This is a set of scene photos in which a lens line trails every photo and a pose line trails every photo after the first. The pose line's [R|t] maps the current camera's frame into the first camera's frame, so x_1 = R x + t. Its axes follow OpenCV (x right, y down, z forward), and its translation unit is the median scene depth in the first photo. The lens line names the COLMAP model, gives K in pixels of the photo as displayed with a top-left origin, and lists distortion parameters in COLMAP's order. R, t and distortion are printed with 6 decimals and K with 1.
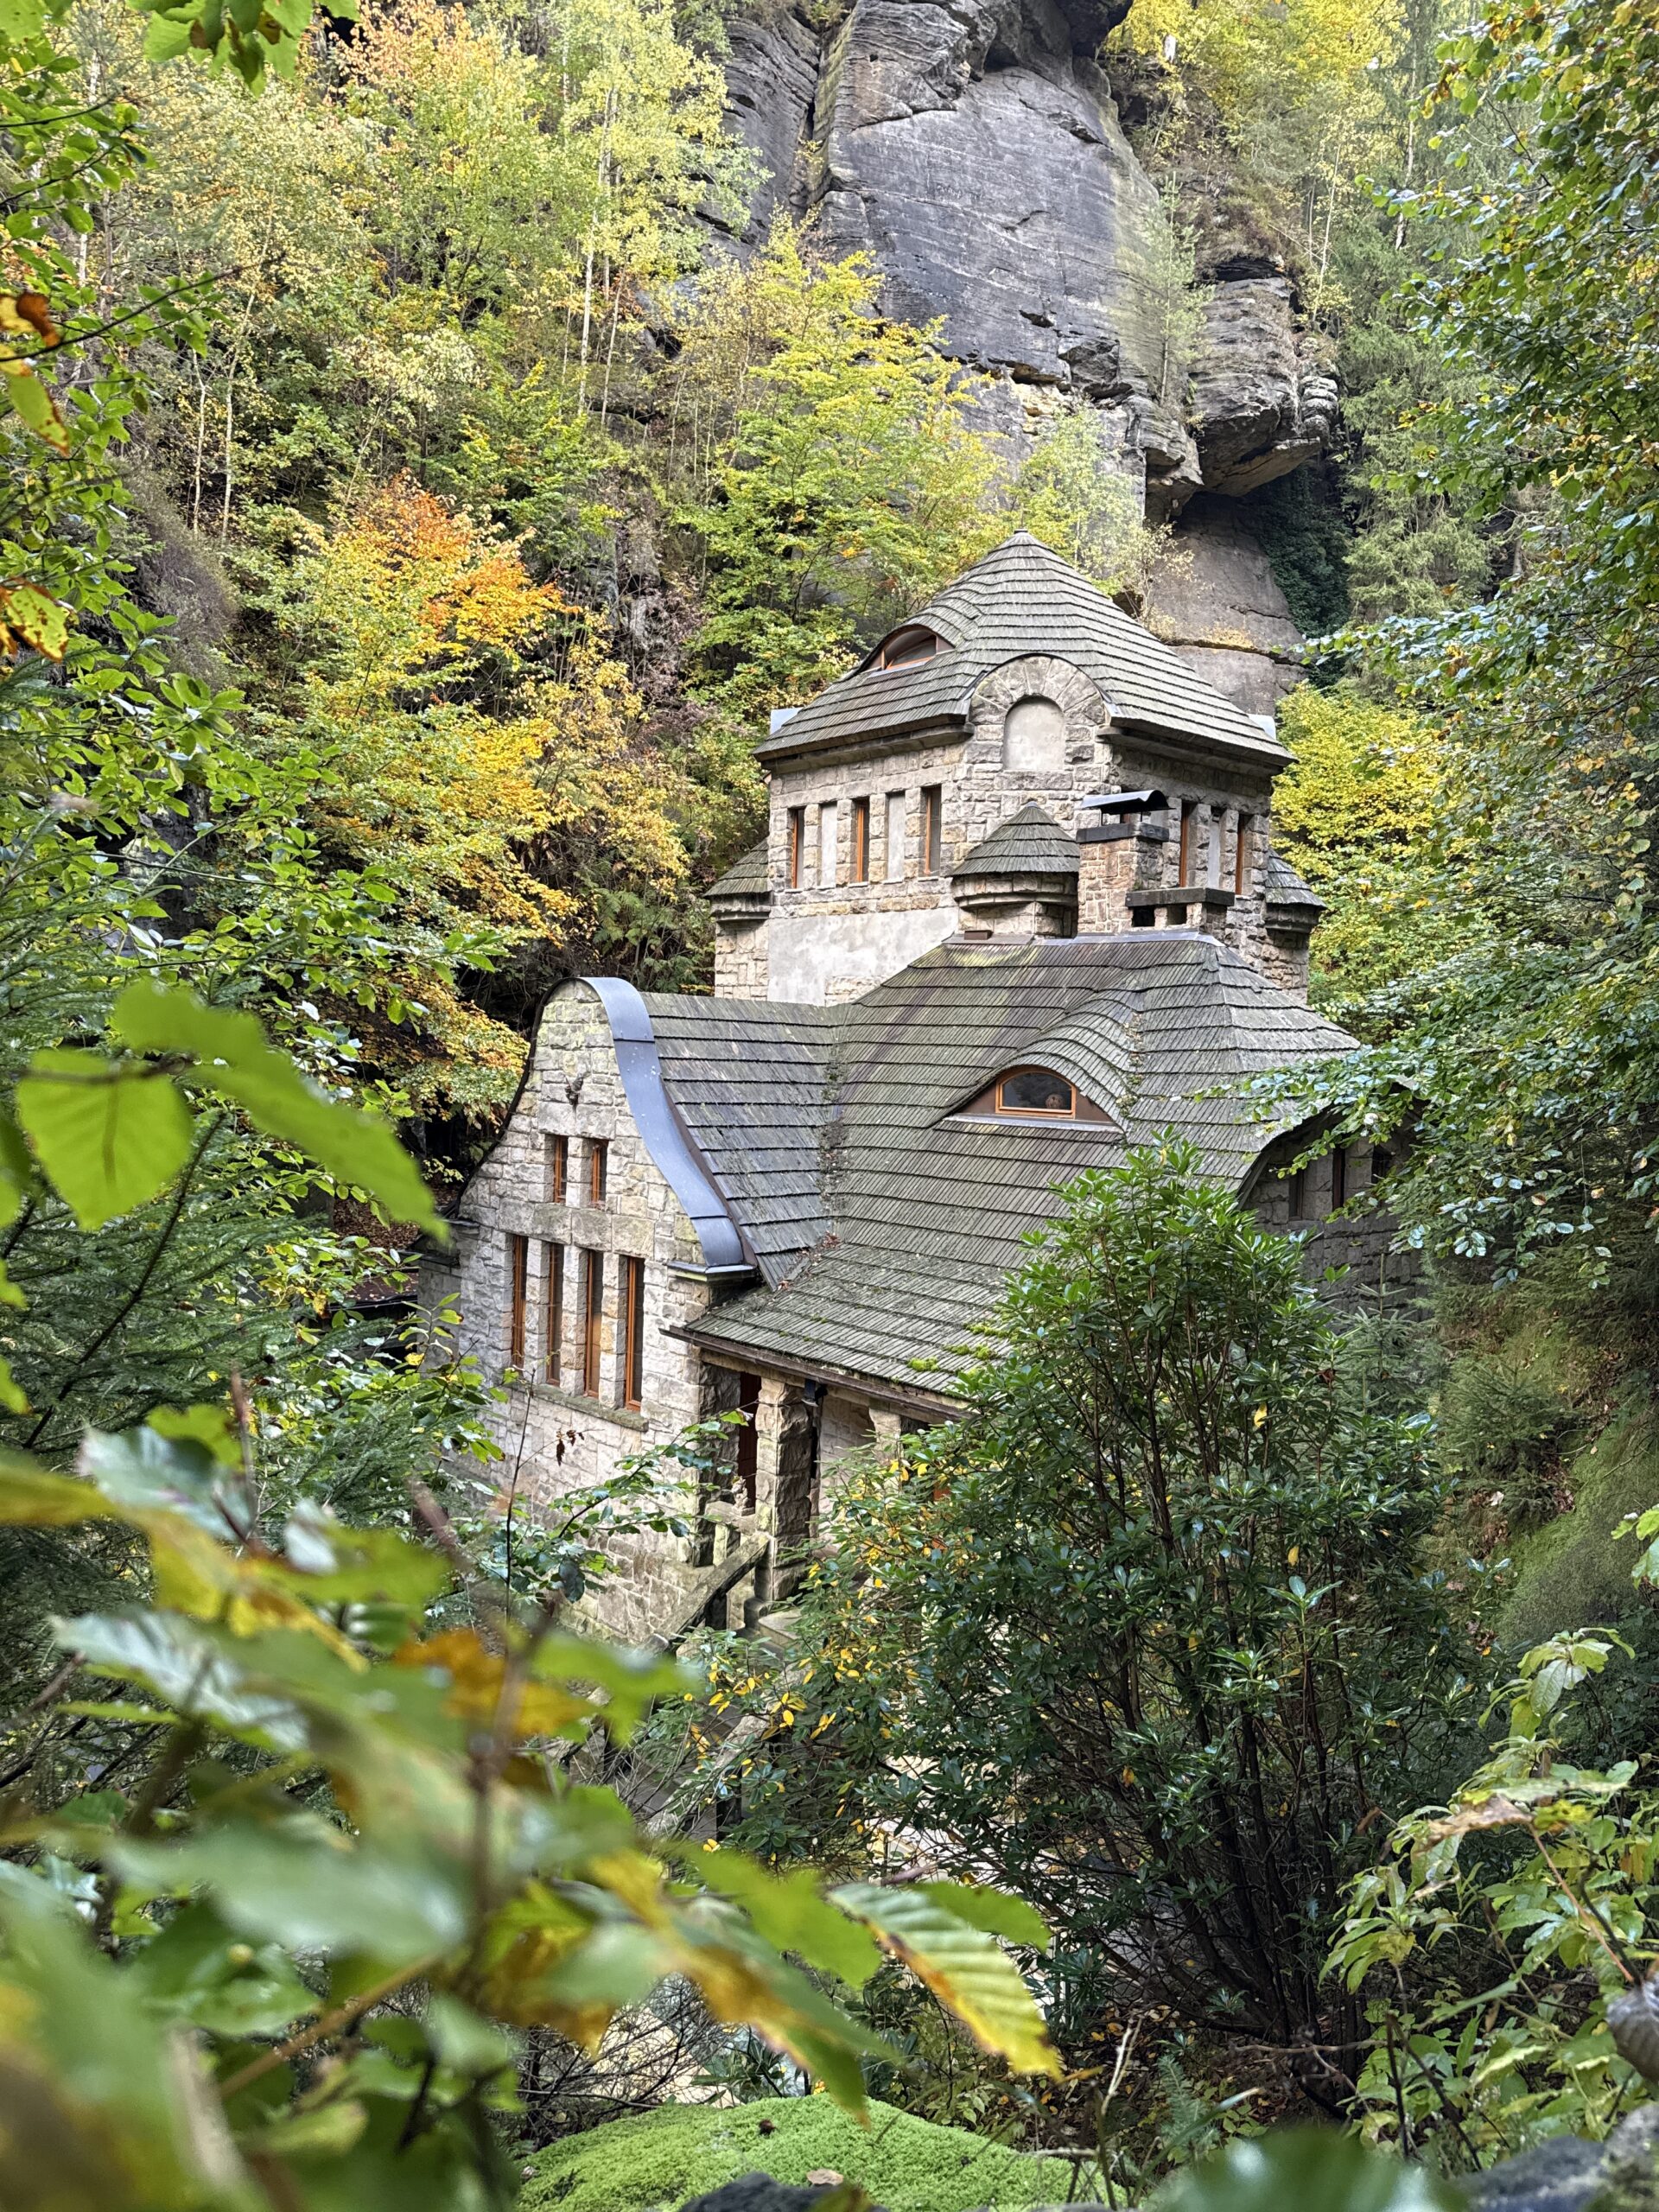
lens RADIAL K [[1539.7, 0, 832.1], [0, 1539.7, 1104.2], [0, 0, 1]] dist [0.134977, -0.210638]
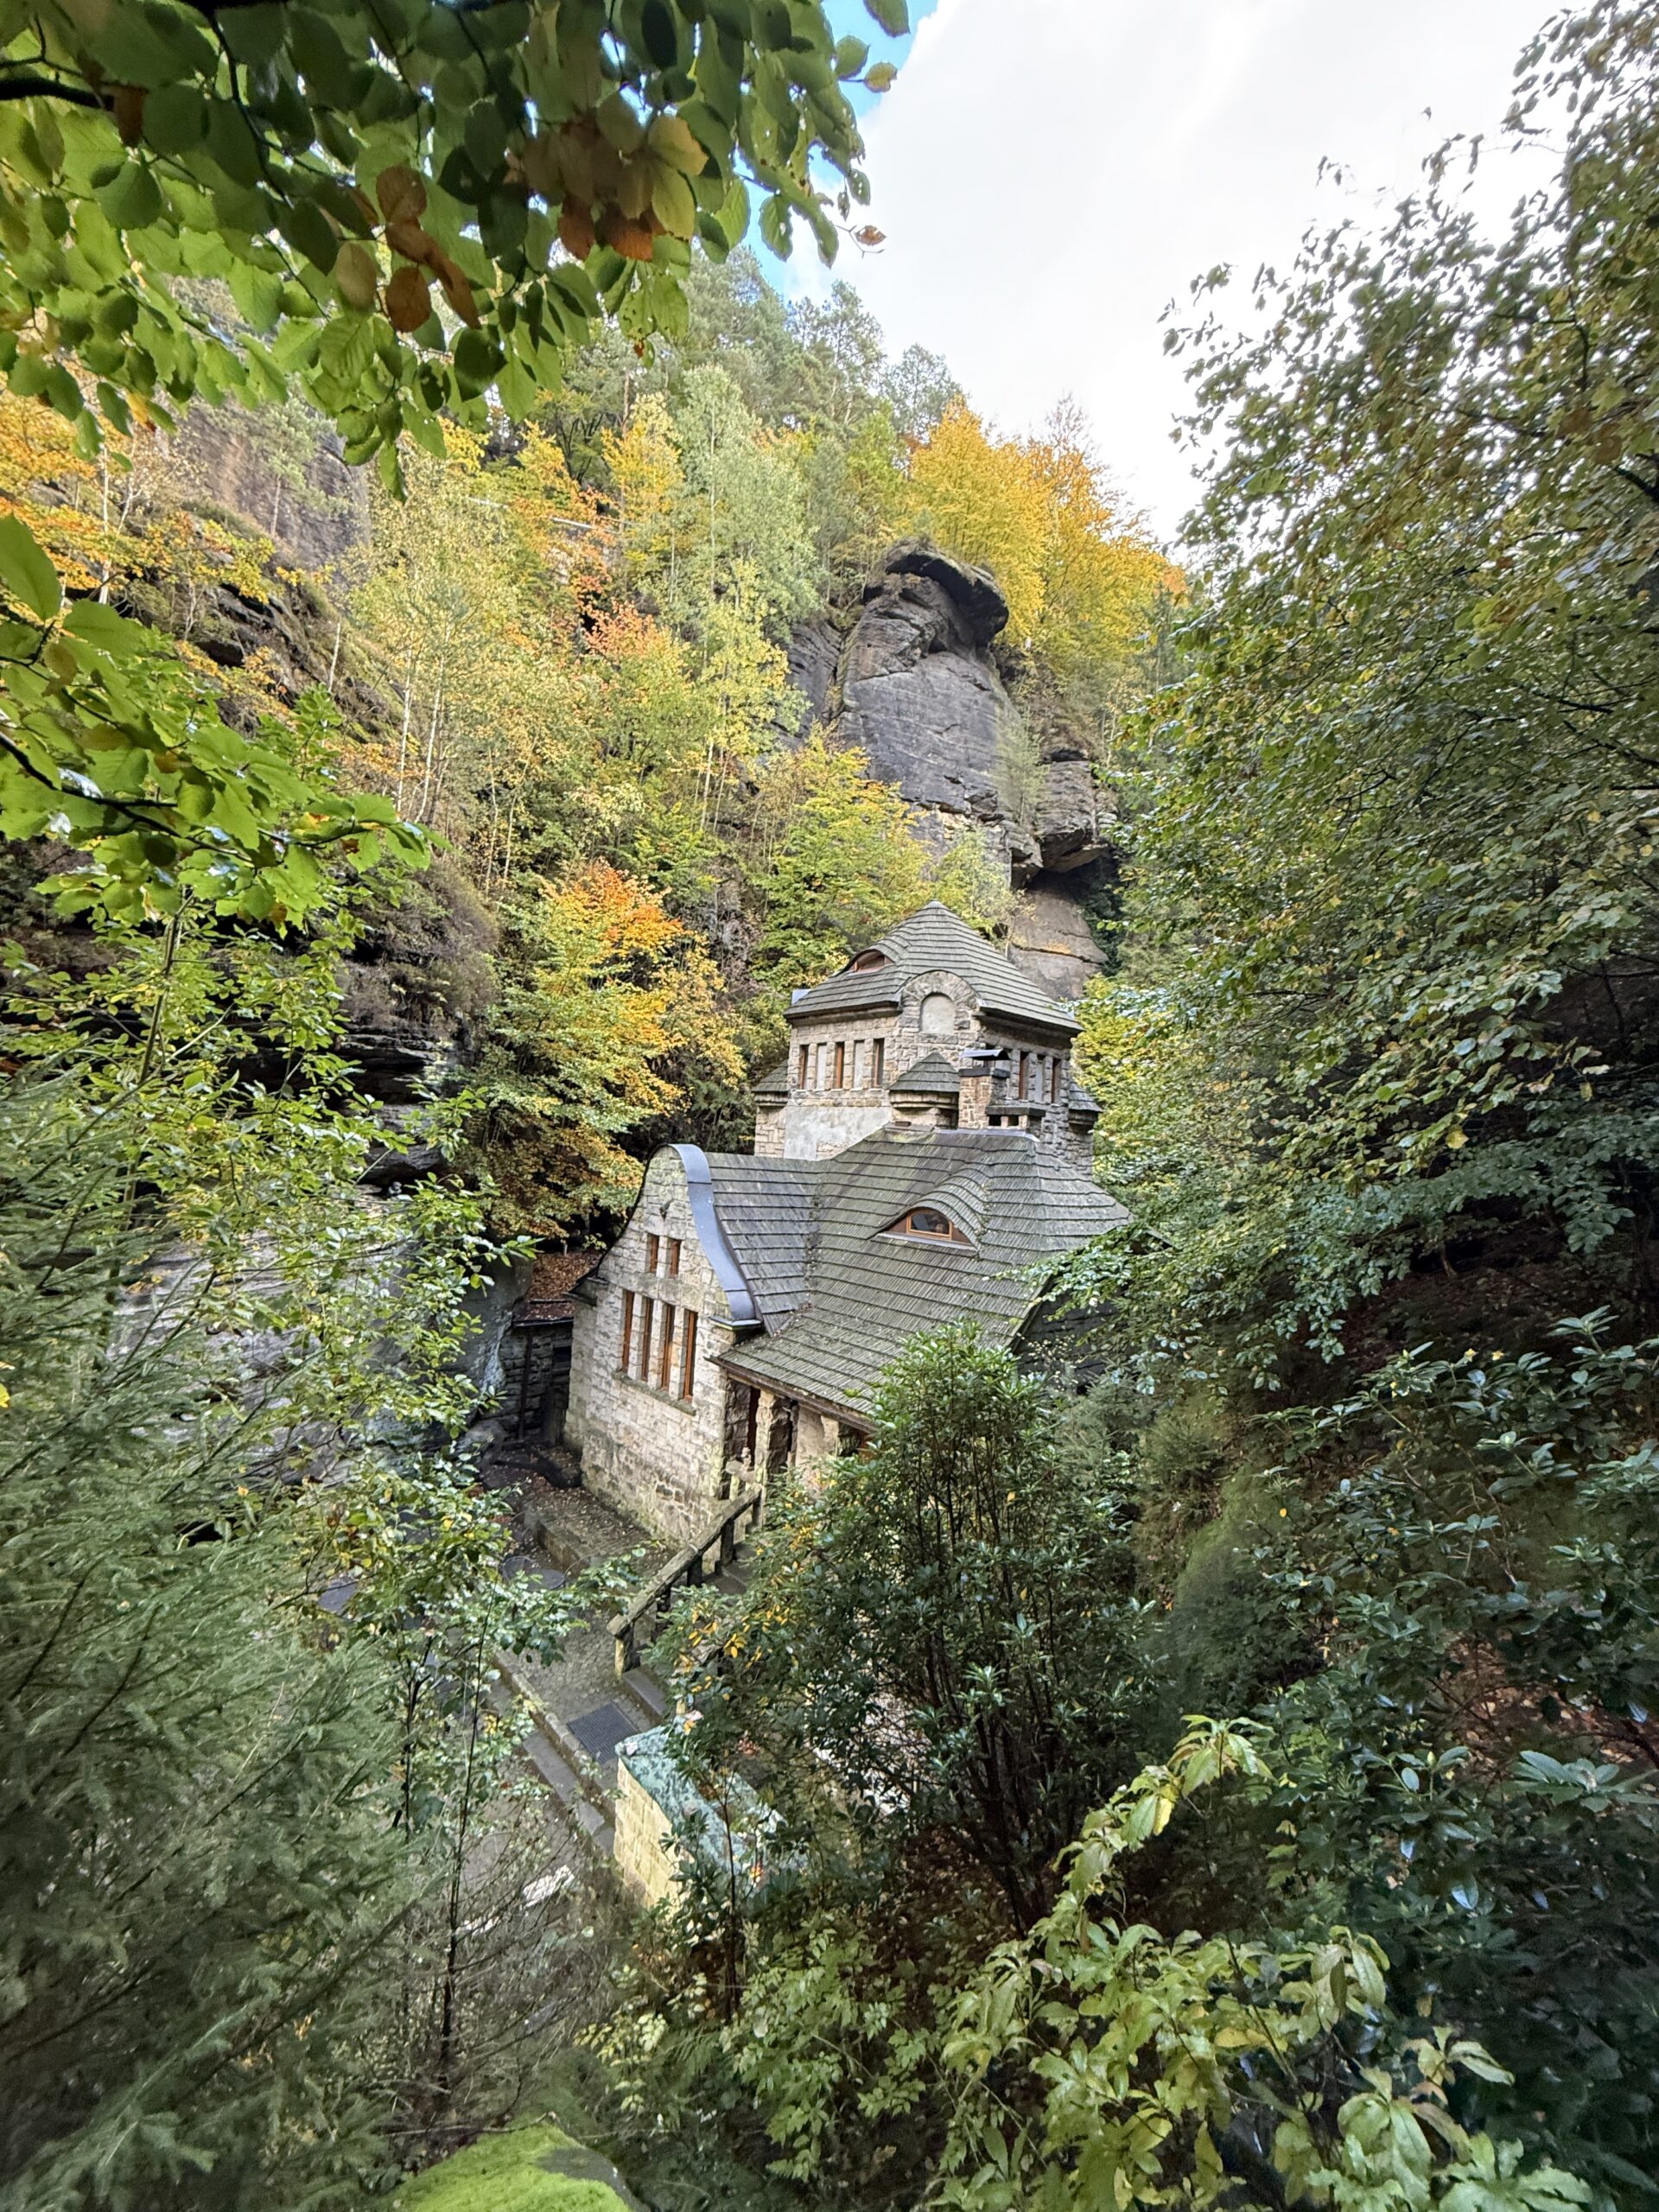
lens RADIAL K [[876.5, 0, 828.2], [0, 876.5, 1096.3], [0, 0, 1]] dist [0.001204, 0.000058]
pose [[0.999273, 0.034761, -0.015688, 0.024082], [-0.036151, 0.994393, -0.099378, -0.038369], [0.012146, 0.099873, 0.994926, 0.008673]]
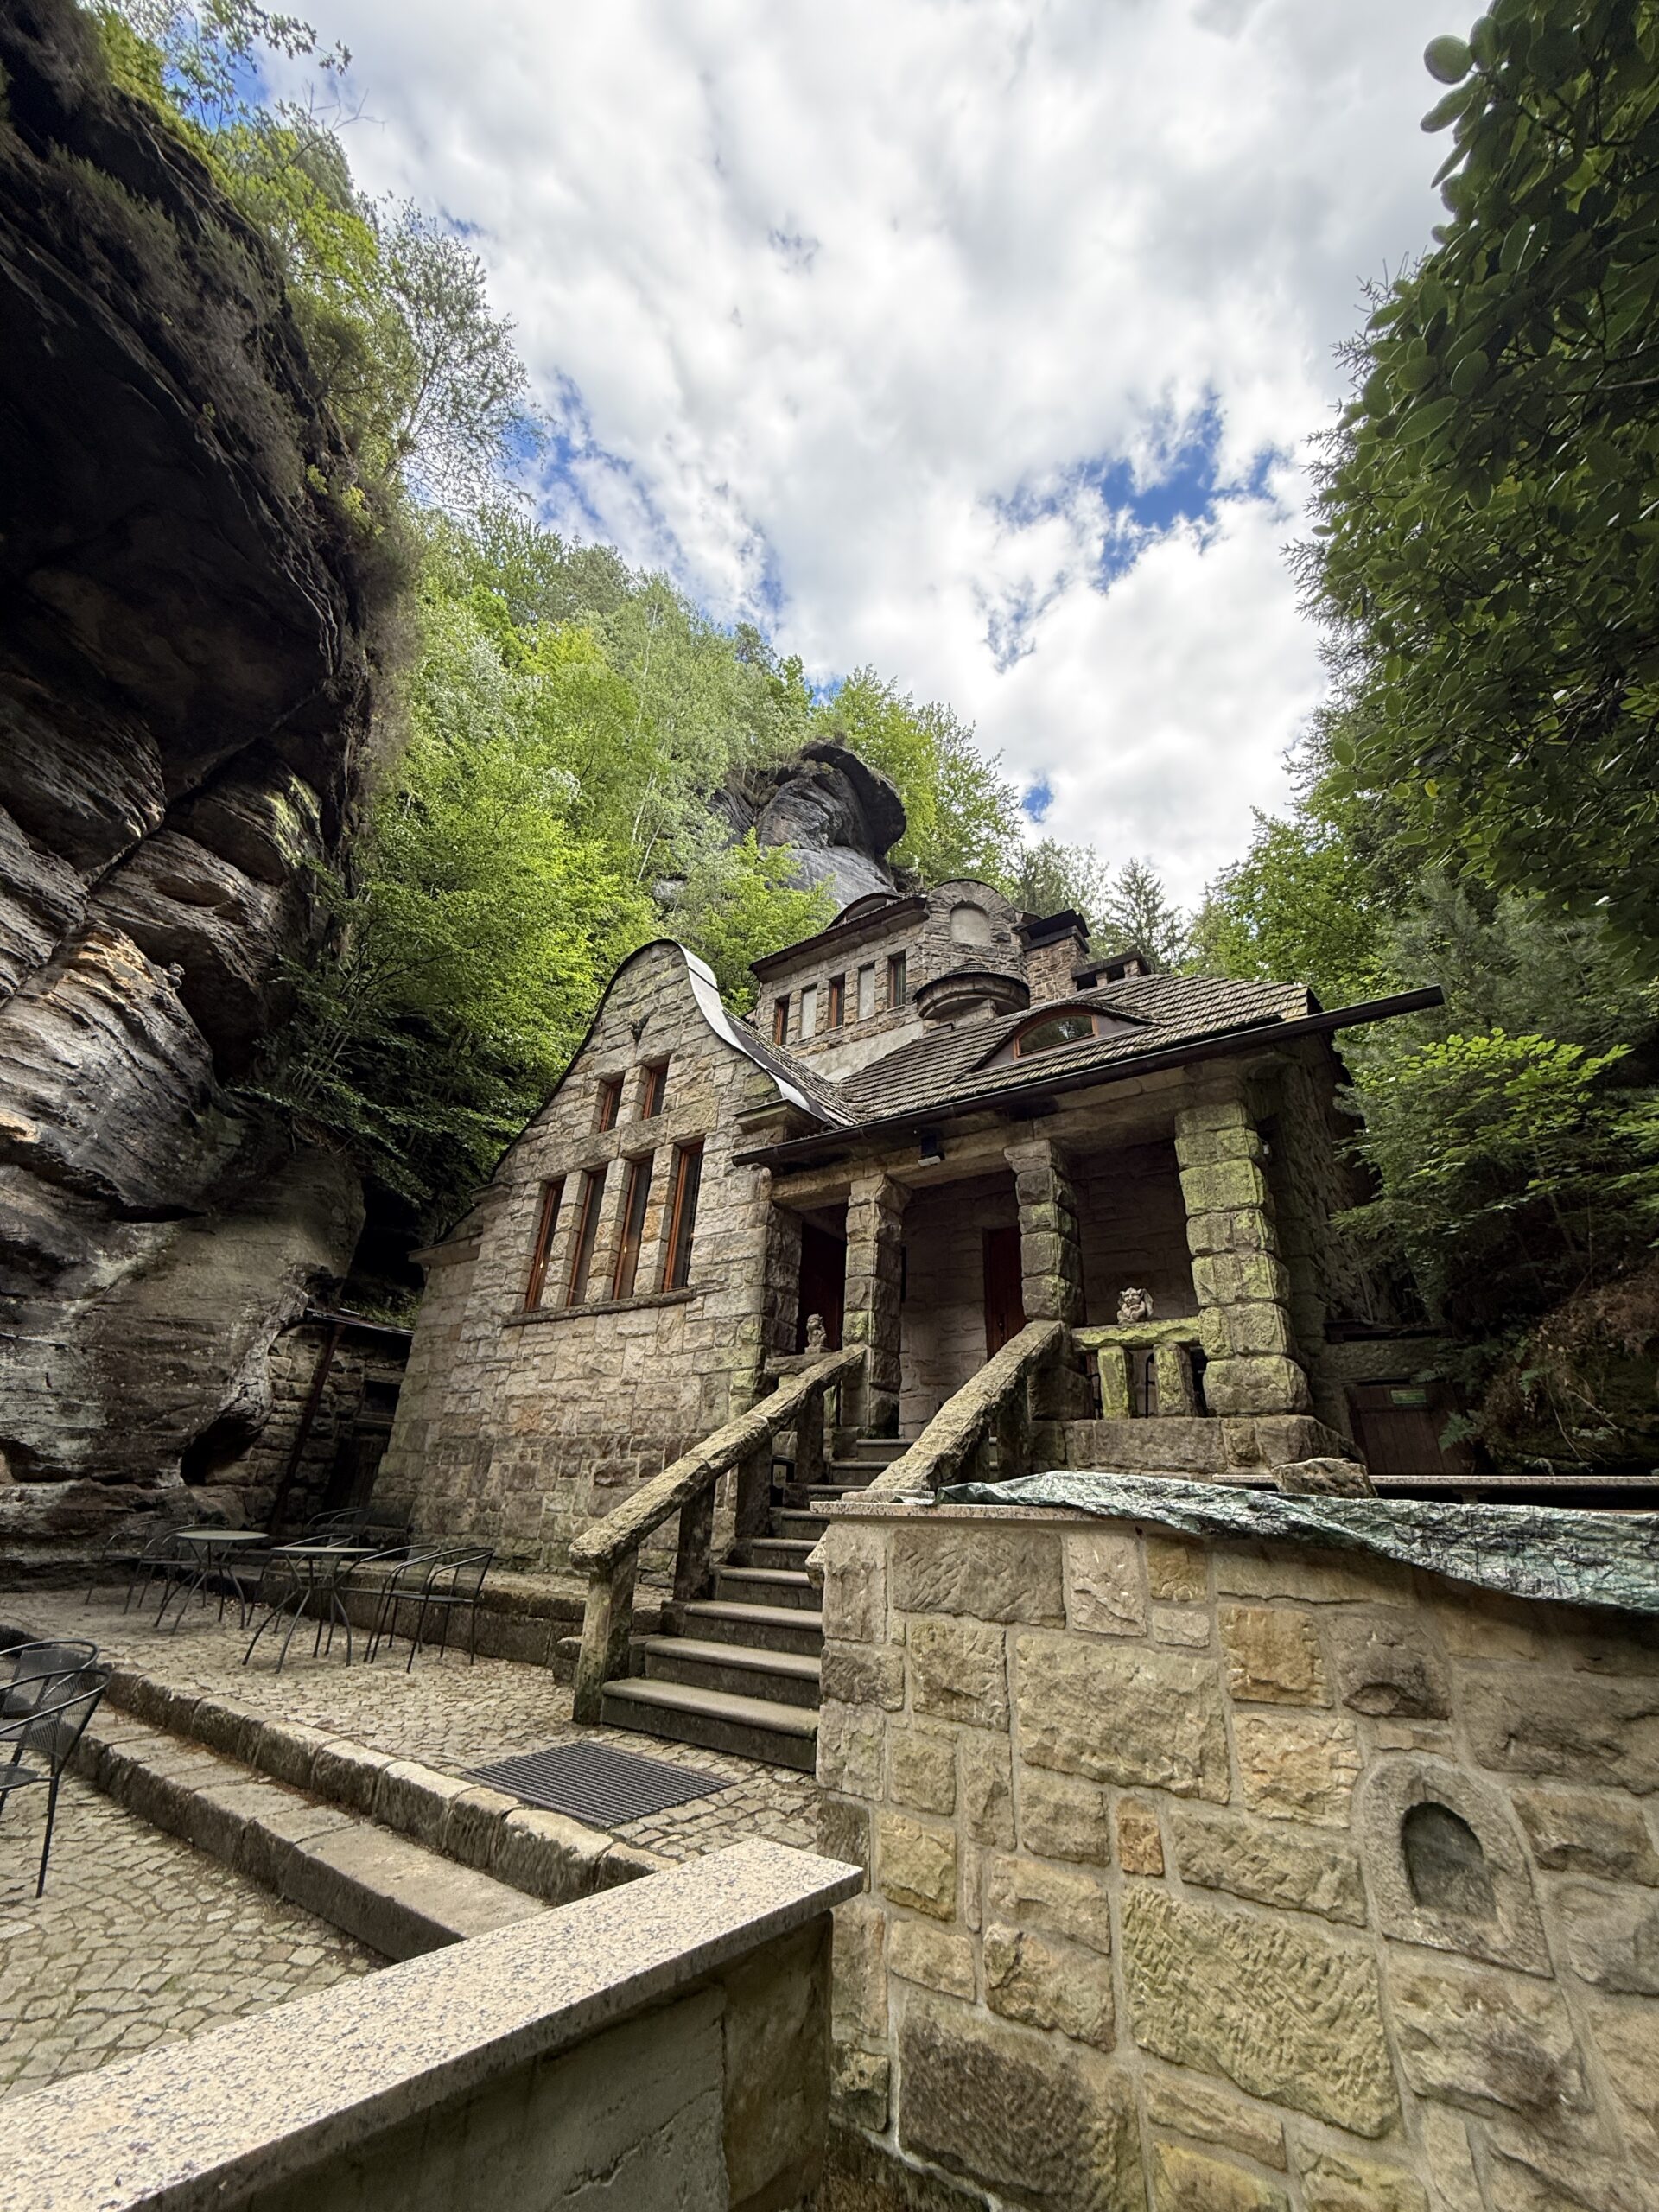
lens RADIAL K [[878.9, 0, 828.1], [0, 878.9, 1098.5], [0, 0, 1]] dist [-0.001100, 0.000293]
pose [[0.980671, 0.105195, 0.164977, -0.114583], [-0.014934, 0.880958, -0.472959, 0.287805], [-0.195091, 0.461354, 0.865501, 0.390322]]
